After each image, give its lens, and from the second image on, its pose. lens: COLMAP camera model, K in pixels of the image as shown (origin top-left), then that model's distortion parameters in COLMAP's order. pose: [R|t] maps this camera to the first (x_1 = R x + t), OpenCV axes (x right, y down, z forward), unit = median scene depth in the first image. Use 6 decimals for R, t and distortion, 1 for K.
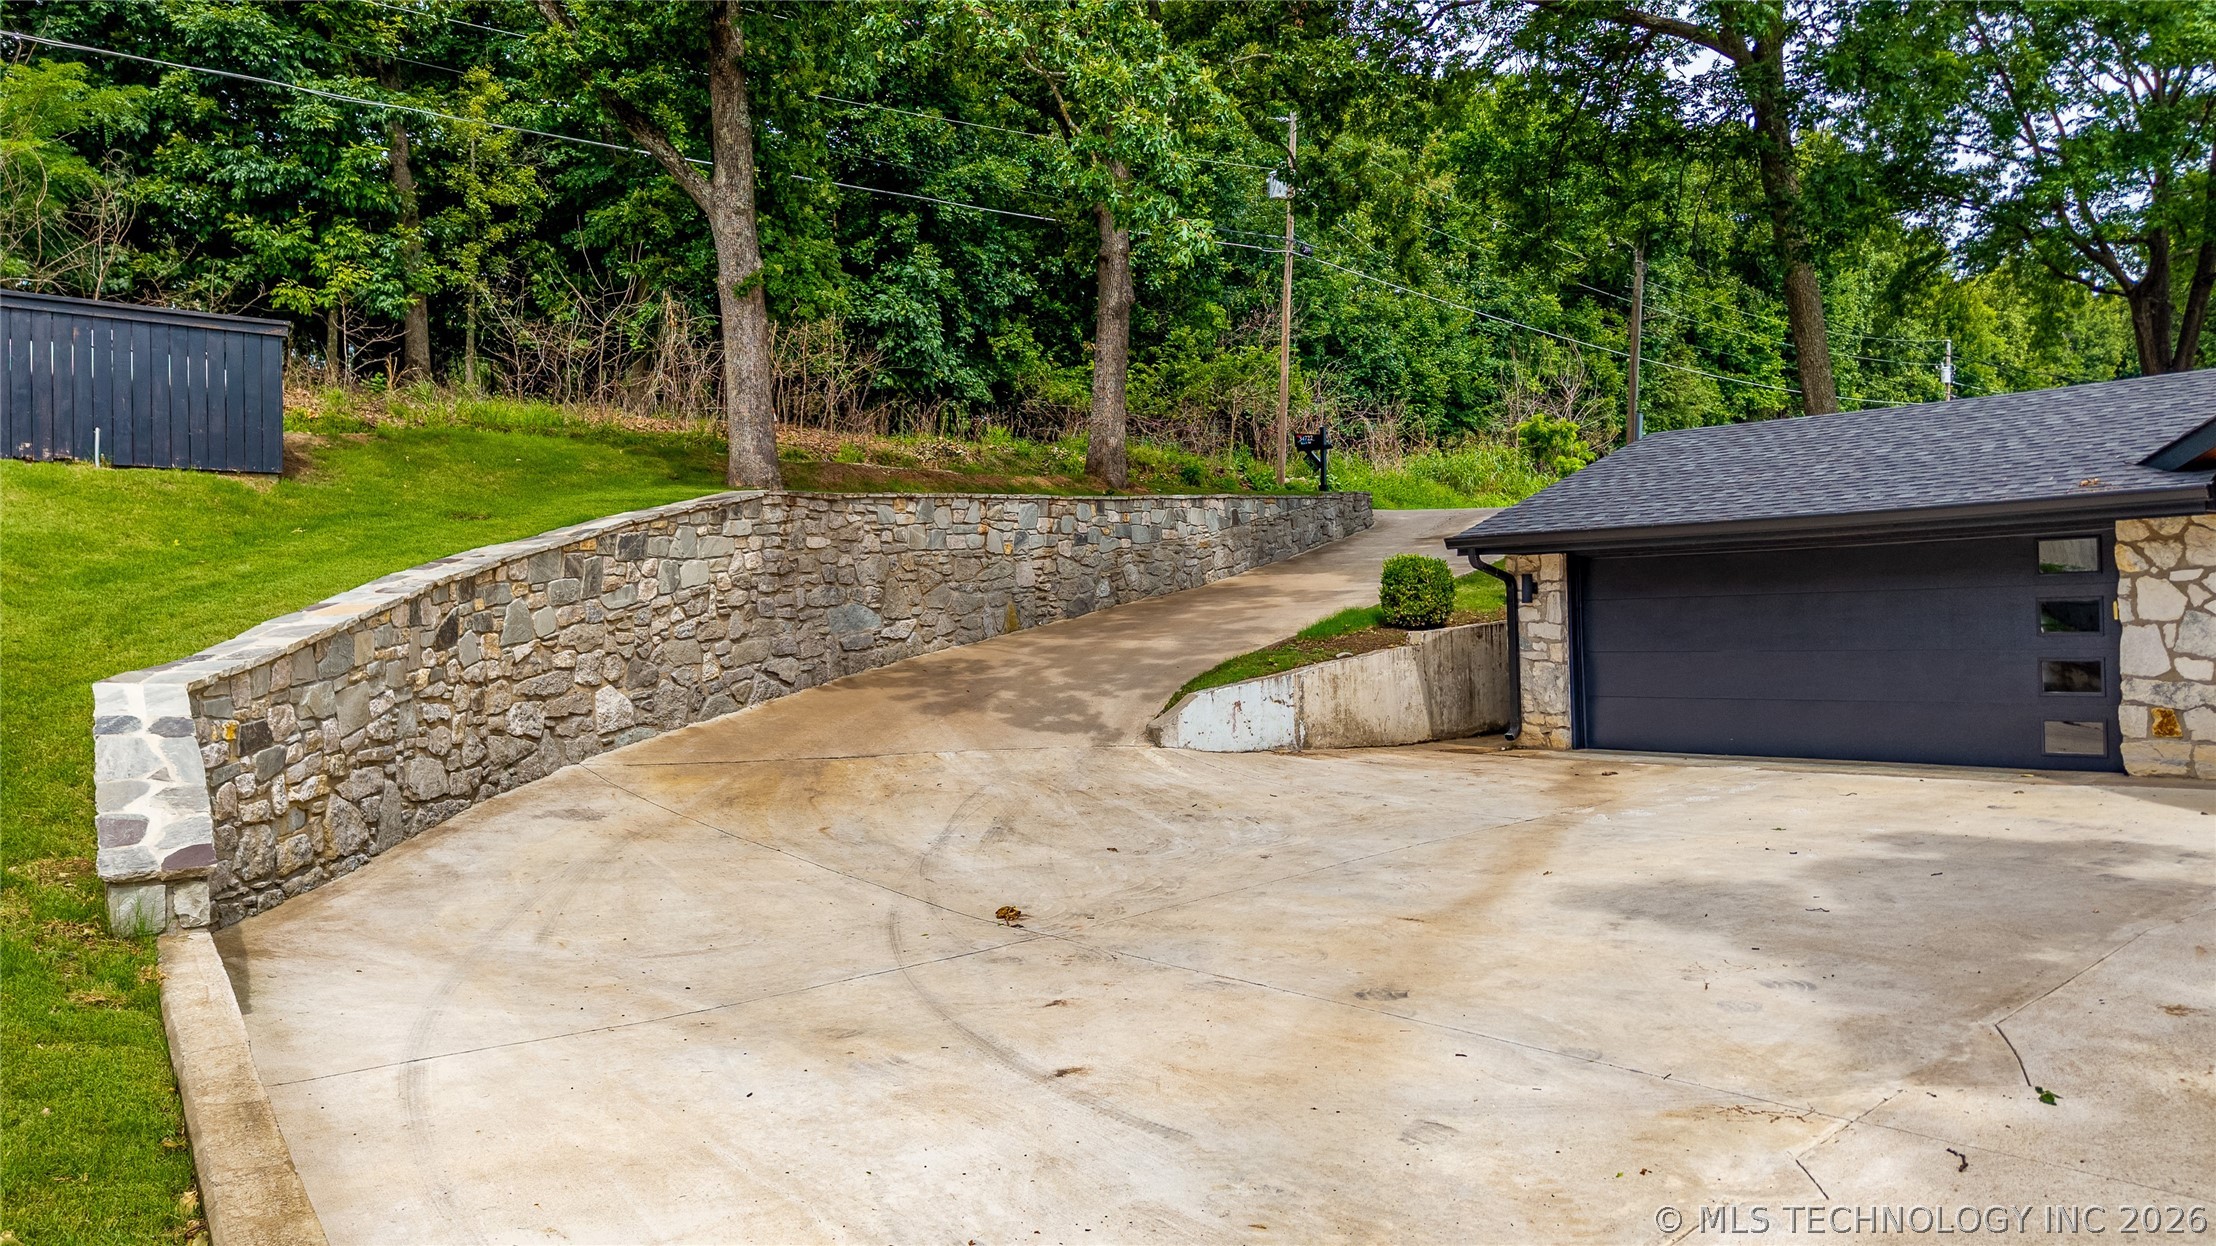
lens RADIAL K [[1675.7, 0, 1108.0], [0, 1675.7, 623.0], [0, 0, 1]] dist [0.084073, -0.001437]
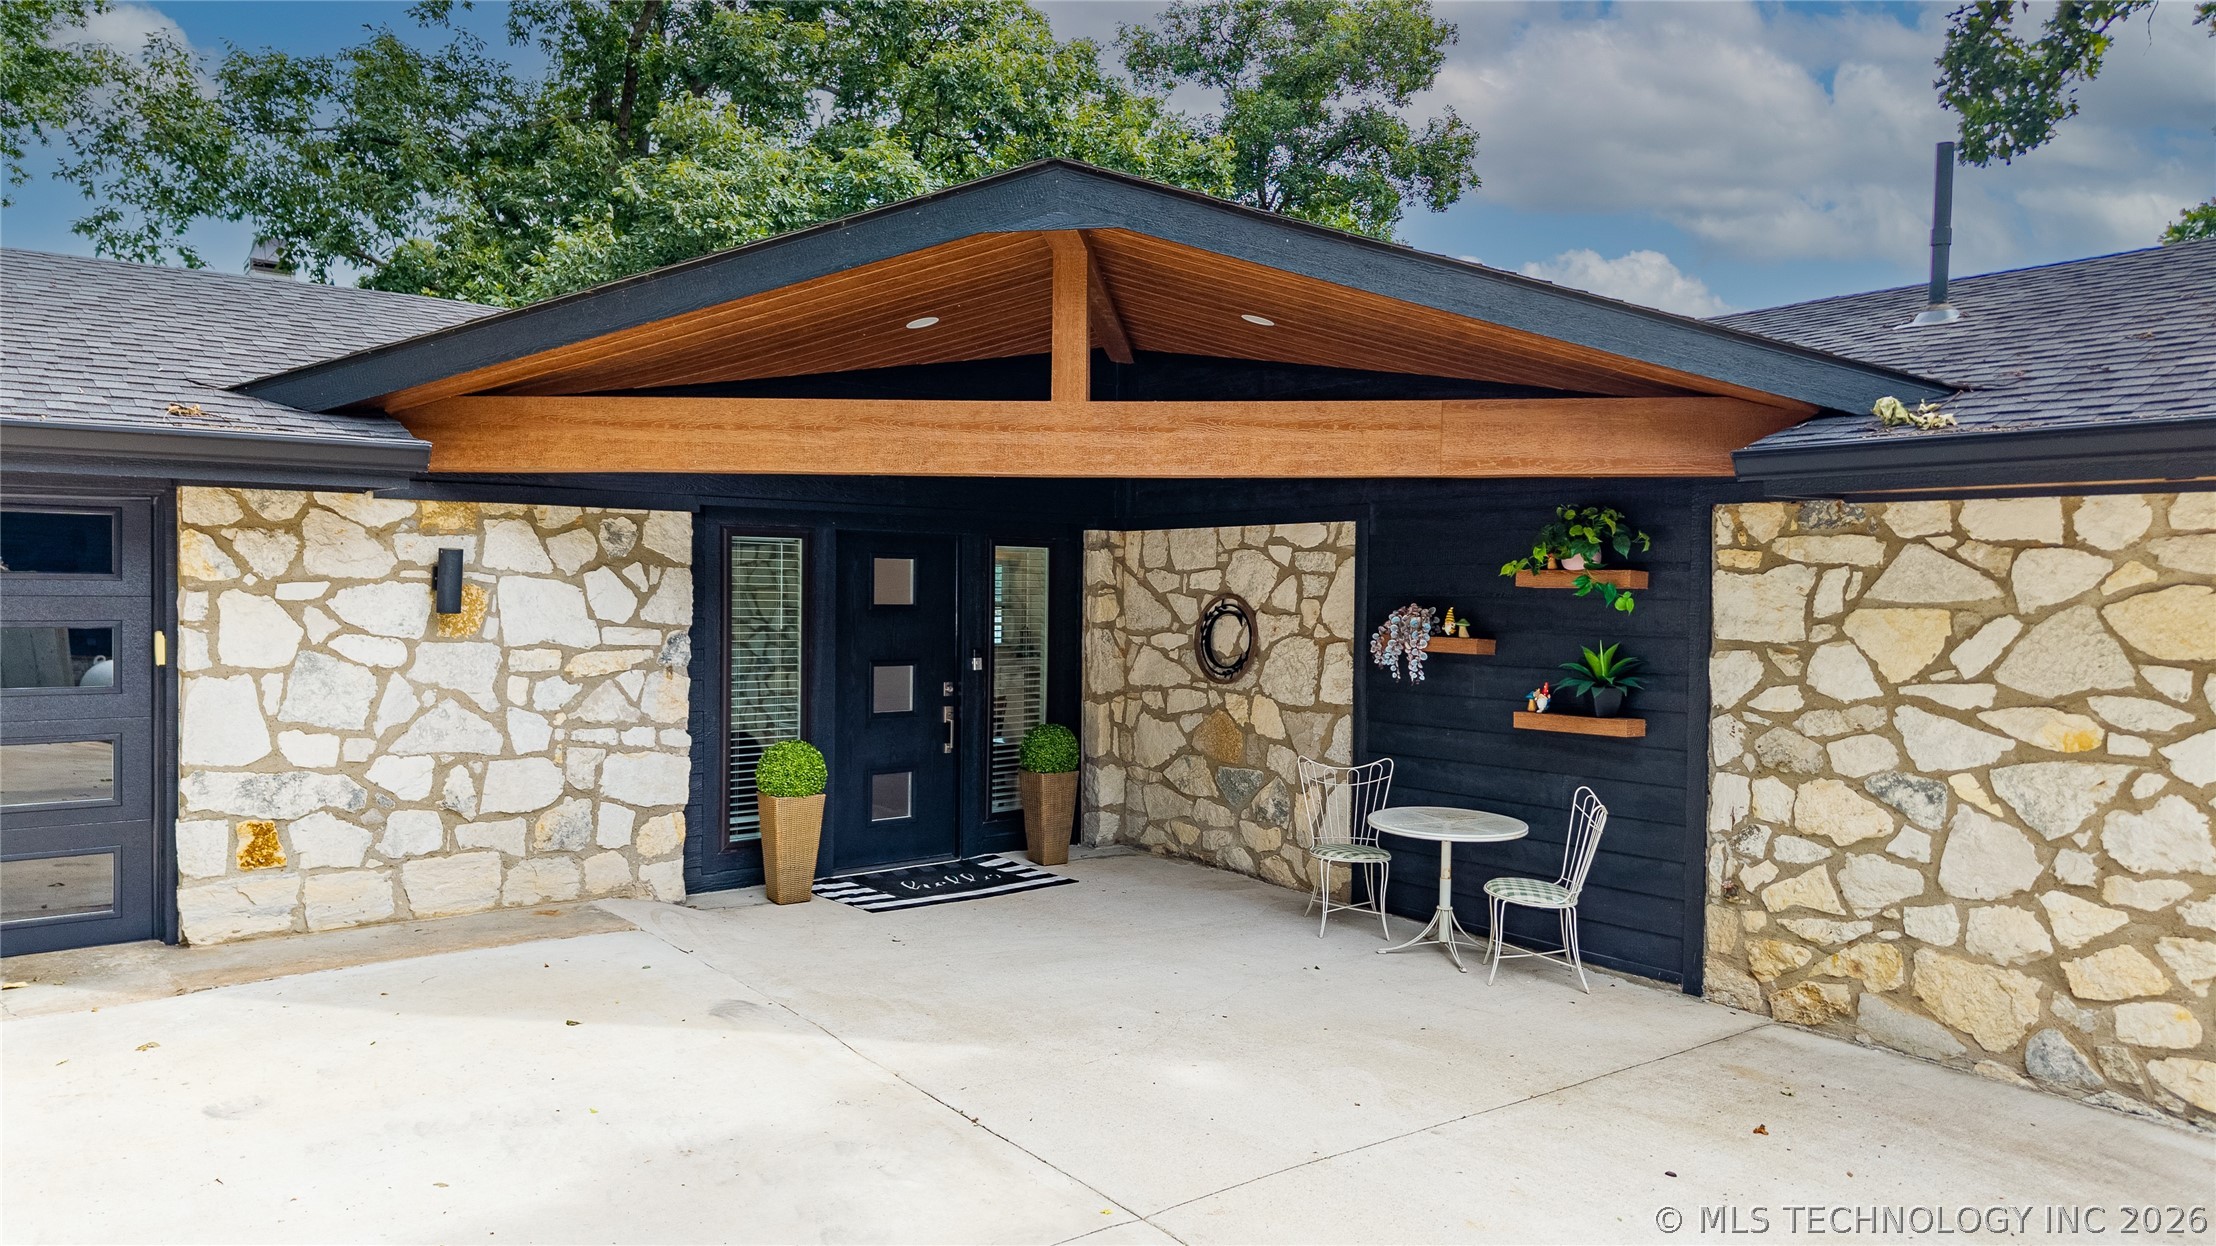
lens RADIAL K [[1445.0, 0, 1108.0], [0, 1445.0, 623.0], [0, 0, 1]] dist [-0.020204, -0.005859]
pose [[0.014123, -0.000144, 0.999900, 0.127907], [-0.025211, 0.999682, 0.000500, -0.022305], [-0.999582, -0.025216, 0.014115, 0.667506]]
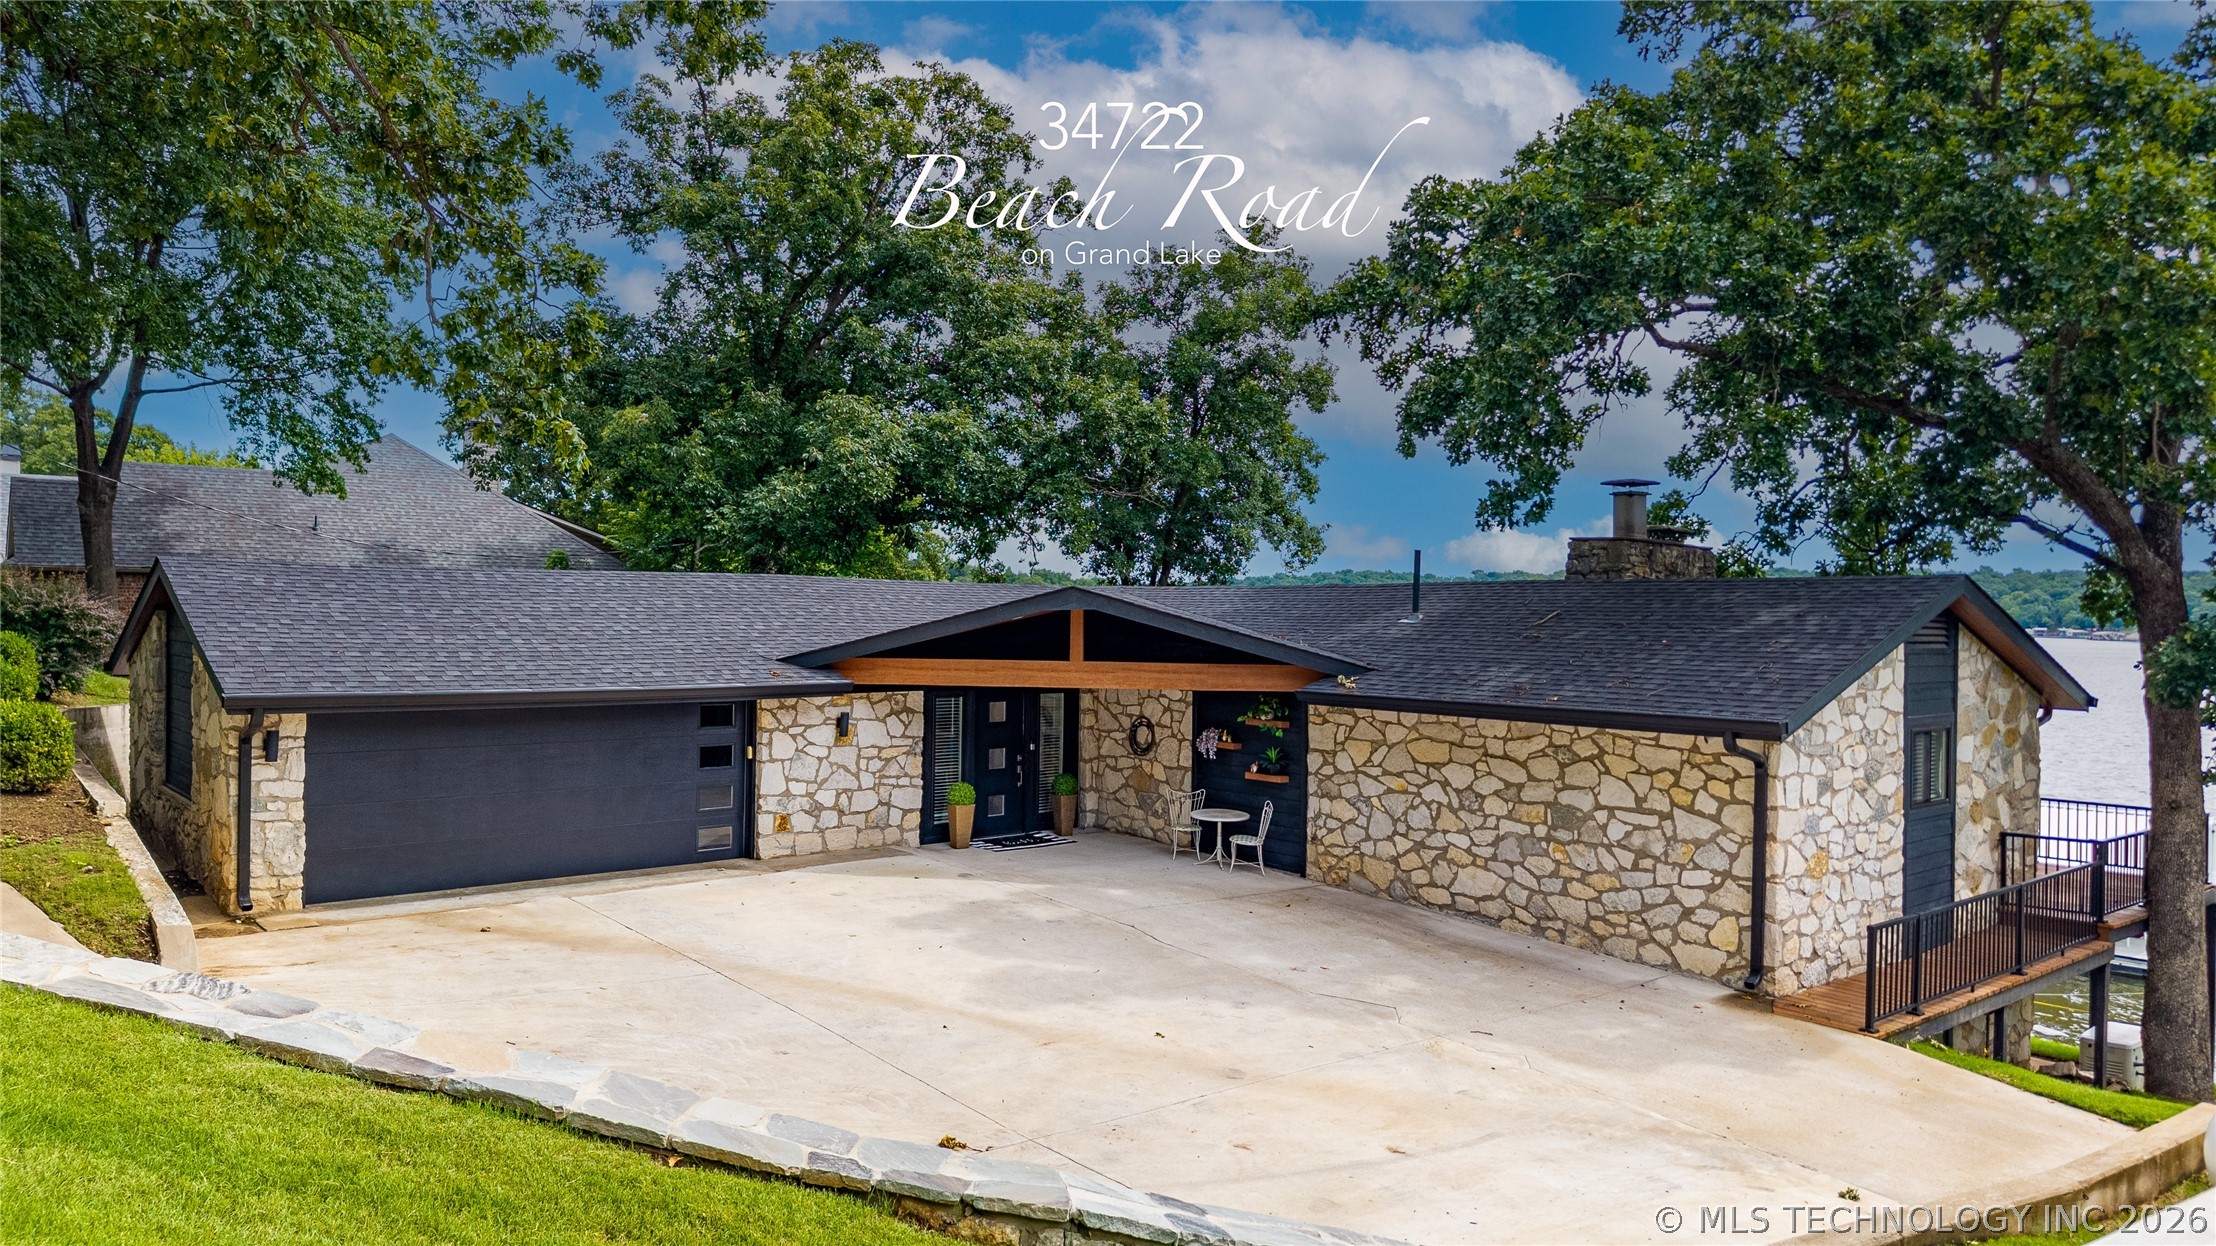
lens RADIAL K [[1495.2, 0, 1099.9], [0, 1495.2, 620.8], [0, 0, 1]] dist [0.073892, -0.094869]
pose [[0.008217, 0.009867, 0.999918, -0.724953], [-0.025954, 0.999617, -0.009651, -0.115136], [-0.999629, -0.025873, 0.008470, 0.657306]]
